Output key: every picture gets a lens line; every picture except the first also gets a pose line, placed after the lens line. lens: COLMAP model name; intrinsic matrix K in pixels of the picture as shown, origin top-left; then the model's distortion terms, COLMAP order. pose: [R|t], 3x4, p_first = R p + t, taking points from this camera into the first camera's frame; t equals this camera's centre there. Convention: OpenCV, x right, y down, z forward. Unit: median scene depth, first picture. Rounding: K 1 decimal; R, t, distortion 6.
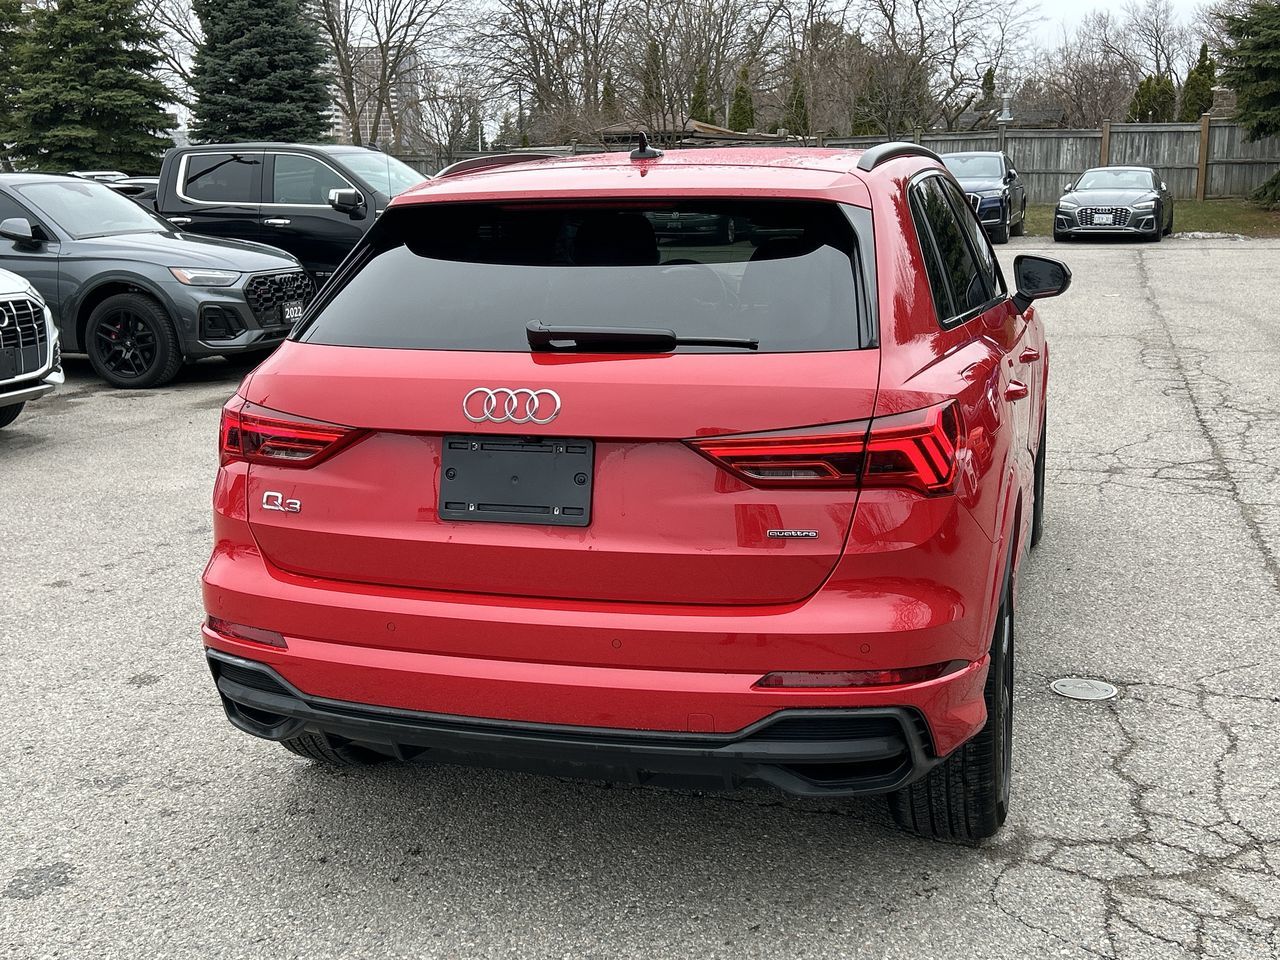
lens RADIAL K [[1437.2, 0, 631.0], [0, 1437.2, 462.9], [0, 0, 1]] dist [0.049508, 0.000000]
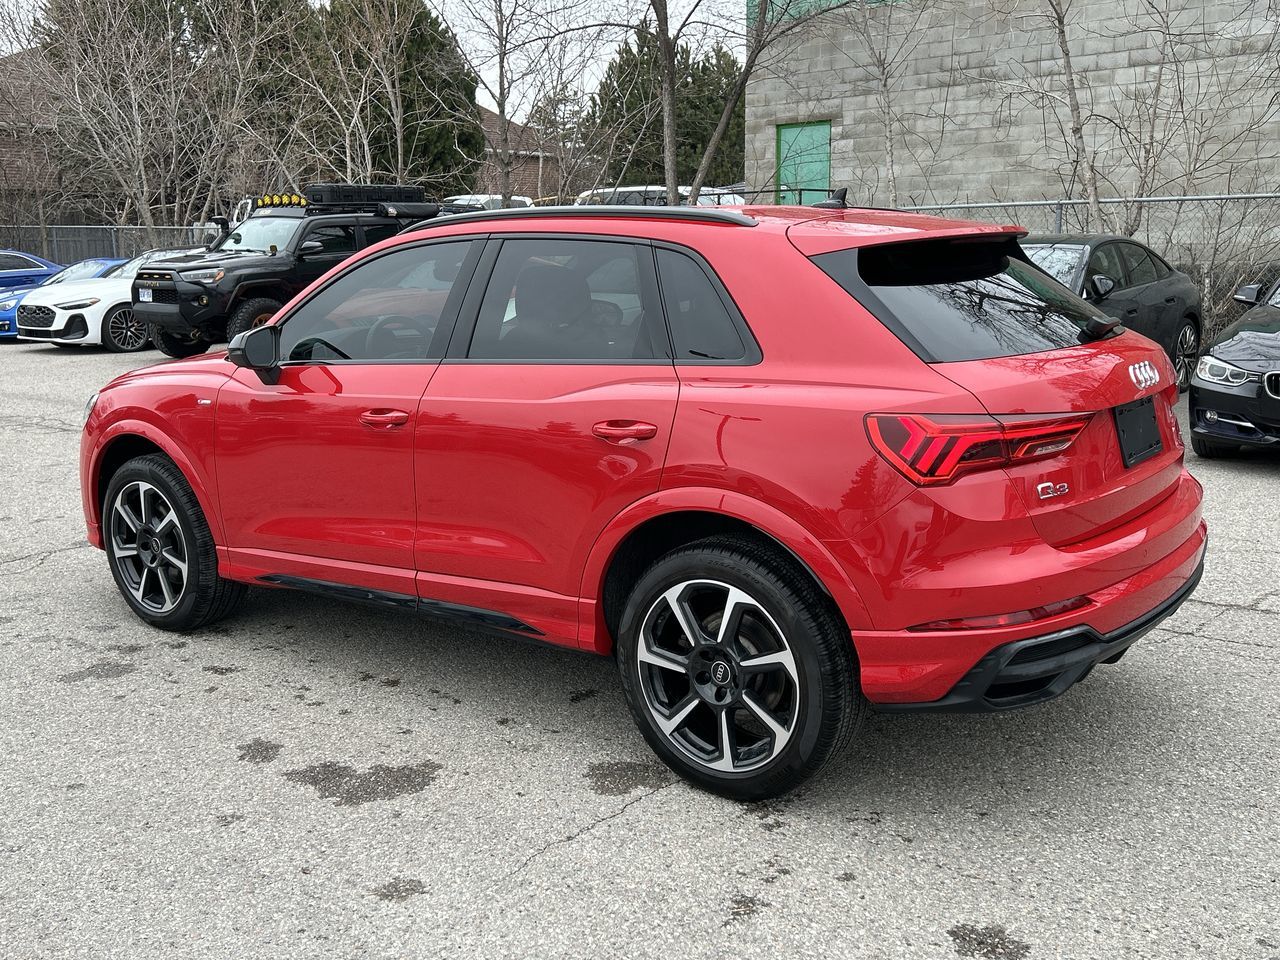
lens RADIAL K [[1260.9, 0, 638.5], [0, 1260.9, 481.1], [0, 0, 1]] dist [0.047696, 0.000000]
pose [[0.357077, -0.169204, 0.918622, -1.157365], [0.198304, 0.974770, 0.102463, -0.134215], [-0.912782, 0.145579, 0.381622, 0.809865]]
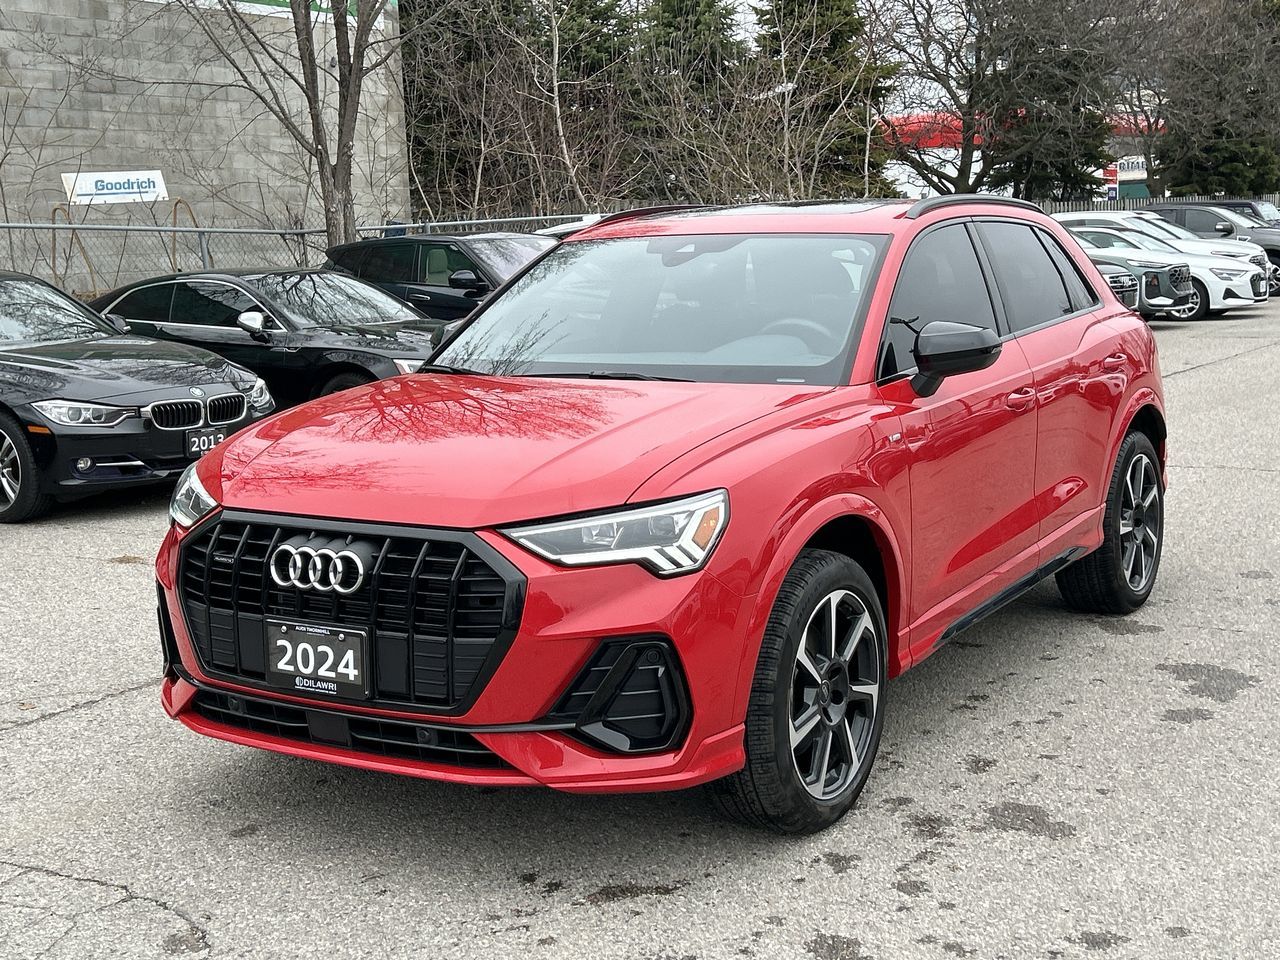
lens RADIAL K [[1693.3, 0, 627.1], [0, 1693.3, 454.4], [0, 0, 1]] dist [0.084149, 0.000000]
pose [[-0.962061, 0.009663, 0.272663, -0.215101], [0.097311, 0.945798, 0.309833, -0.595606], [-0.254890, 0.324612, -0.910856, 3.035455]]
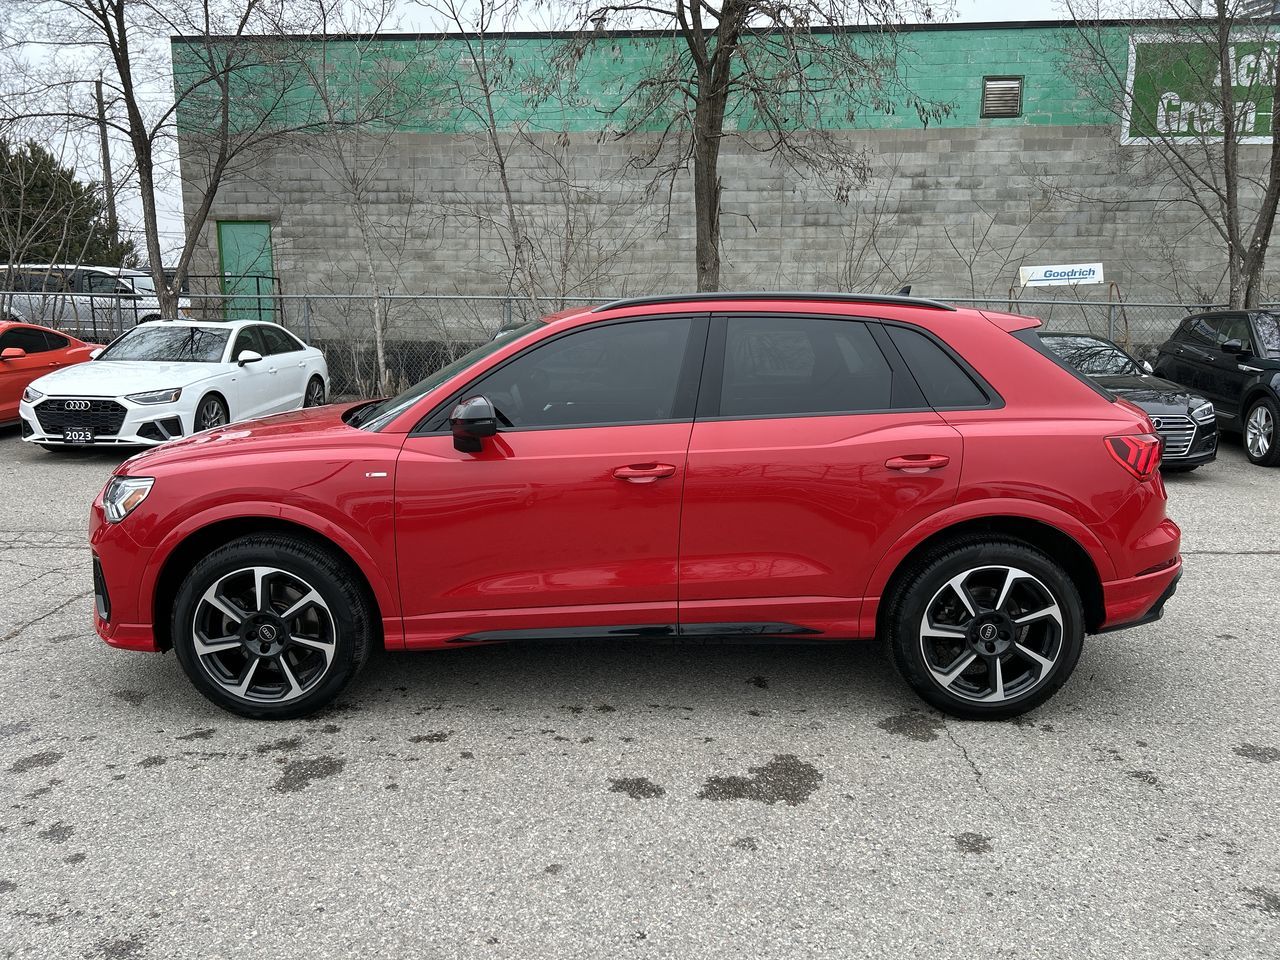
lens RADIAL K [[952.0, 0, 626.6], [0, 952.0, 500.0], [0, 0, 1]] dist [0.039249, -0.032132]
pose [[-0.287743, -0.168159, 0.942829, -1.095263], [0.190795, 0.954665, 0.228499, -0.326204], [-0.938510, 0.245636, -0.242614, 1.748892]]
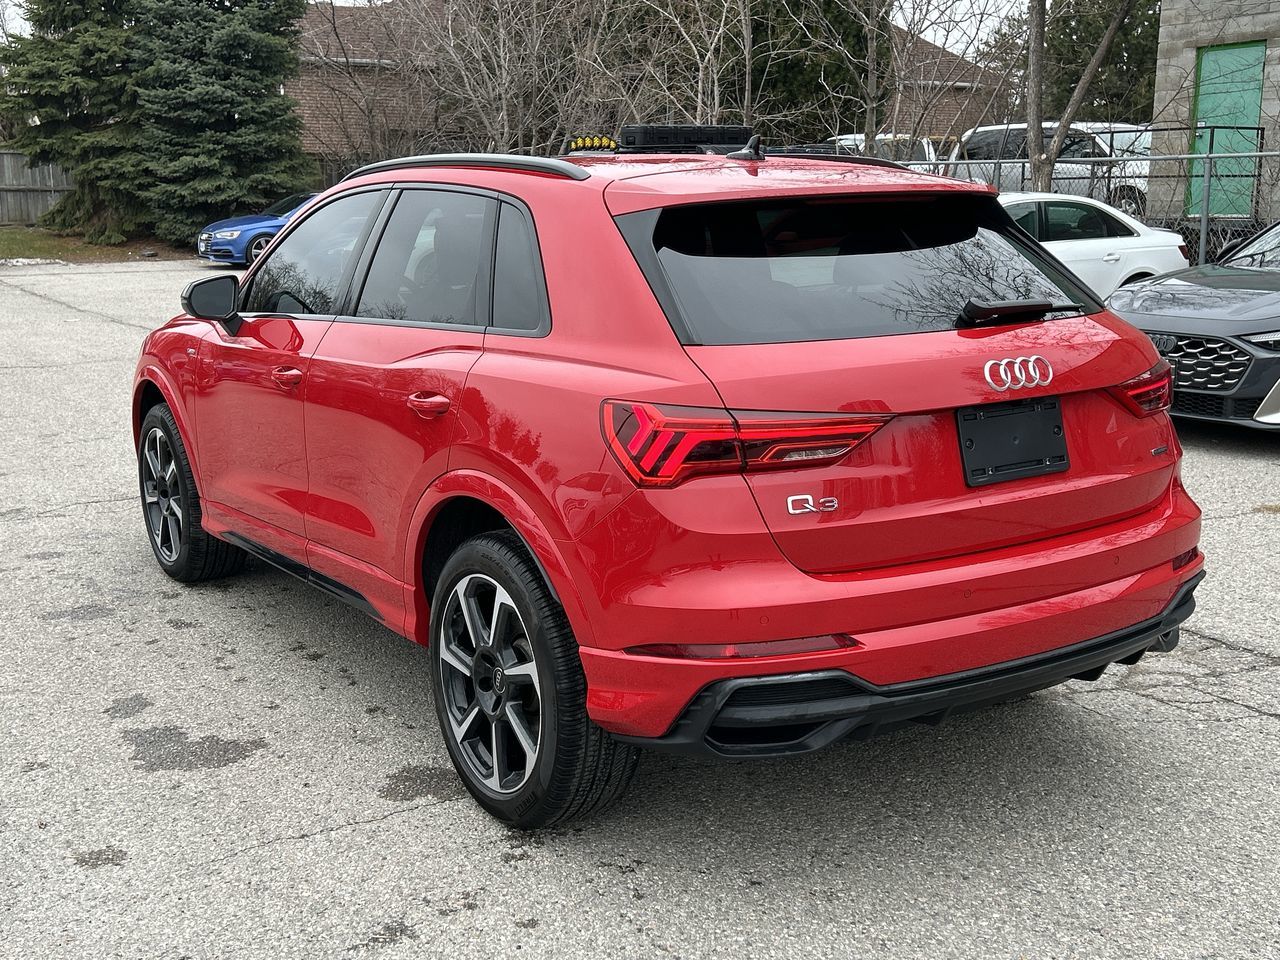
lens RADIAL K [[1437.2, 0, 636.0], [0, 1437.2, 469.0], [0, 0, 1]] dist [0.049508, 0.000000]
pose [[0.637056, -0.136578, 0.758622, -0.930644], [0.148814, 0.987454, 0.052808, -0.057316], [-0.756316, 0.079251, 0.649388, 0.407723]]
